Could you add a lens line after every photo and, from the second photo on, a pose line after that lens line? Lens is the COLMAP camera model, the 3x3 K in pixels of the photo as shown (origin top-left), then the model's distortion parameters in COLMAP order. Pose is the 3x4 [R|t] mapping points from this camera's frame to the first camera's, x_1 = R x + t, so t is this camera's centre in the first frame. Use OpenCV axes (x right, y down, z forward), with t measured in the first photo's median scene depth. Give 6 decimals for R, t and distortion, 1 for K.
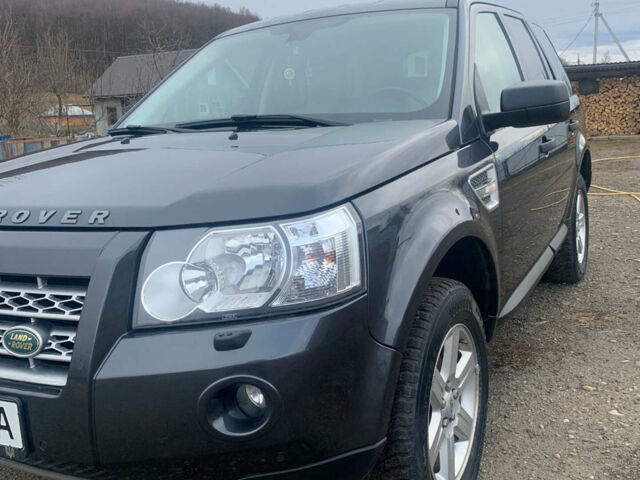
lens RADIAL K [[651.5, 0, 323.7], [0, 651.5, 237.2], [0, 0, 1]] dist [0.015526, 0.000000]
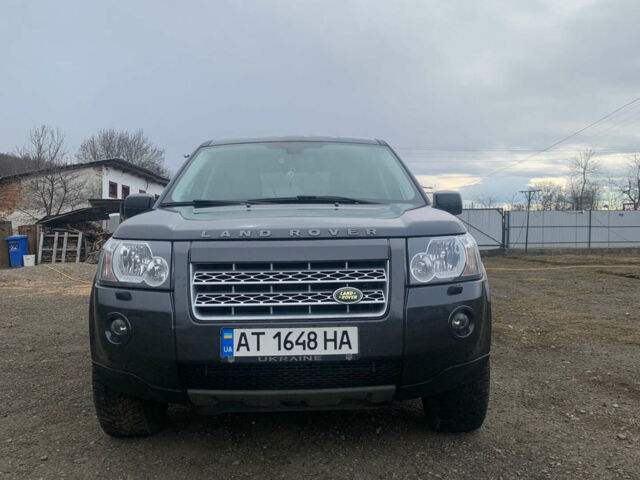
lens RADIAL K [[651.5, 0, 324.7], [0, 651.5, 238.2], [0, 0, 1]] dist [0.015526, 0.000000]
pose [[0.867495, 0.047951, 0.495130, -0.709620], [0.051108, 0.981485, -0.184595, 0.166259], [-0.494814, 0.185440, 0.848982, -0.262328]]
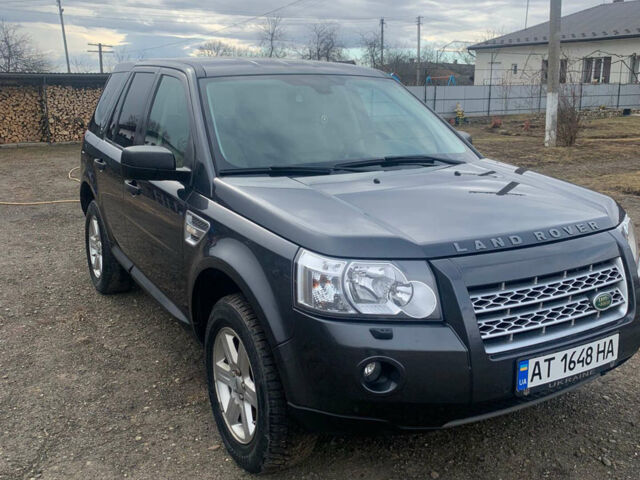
lens RADIAL K [[651.5, 0, 318.6], [0, 651.5, 236.1], [0, 0, 1]] dist [0.015526, 0.000000]
pose [[0.532267, -0.128729, 0.836732, -1.144375], [0.131068, 0.988985, 0.068777, -0.114527], [-0.836369, 0.073061, 0.543276, 0.340376]]
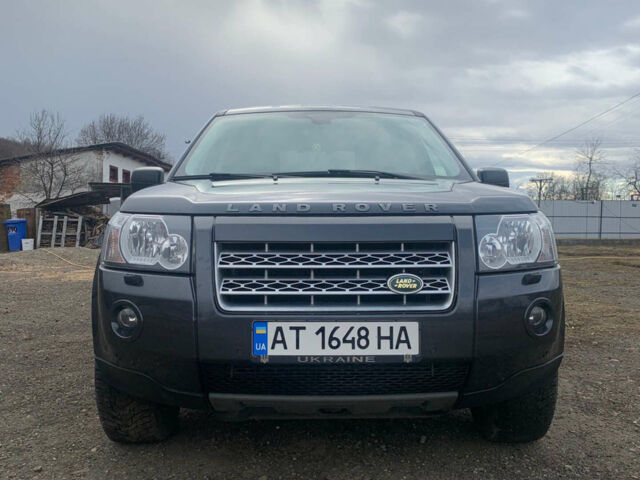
lens RADIAL K [[651.5, 0, 320.5], [0, 651.5, 238.3], [0, 0, 1]] dist [0.015526, 0.000000]
pose [[0.869454, 0.050037, 0.491473, -0.683721], [0.038024, 0.985128, -0.167563, 0.149454], [-0.492548, 0.164376, 0.854621, -0.093948]]
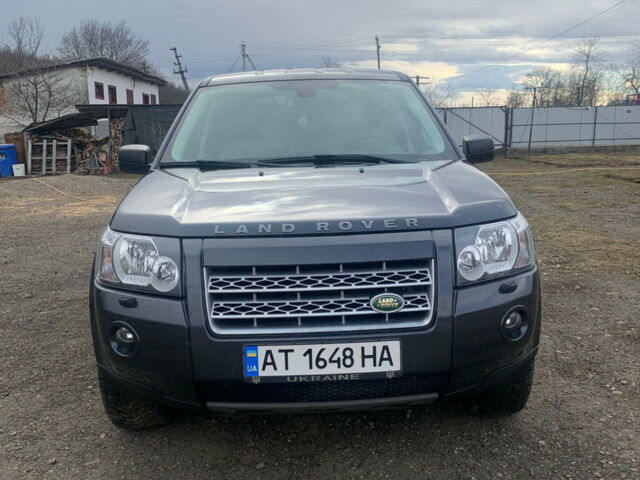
lens RADIAL K [[651.5, 0, 318.0], [0, 651.5, 234.8], [0, 0, 1]] dist [0.015526, 0.000000]
pose [[0.867127, -0.046712, 0.495891, -0.687580], [0.068046, 0.997368, -0.025035, 0.011712], [-0.493417, 0.055452, 0.868024, -0.140226]]
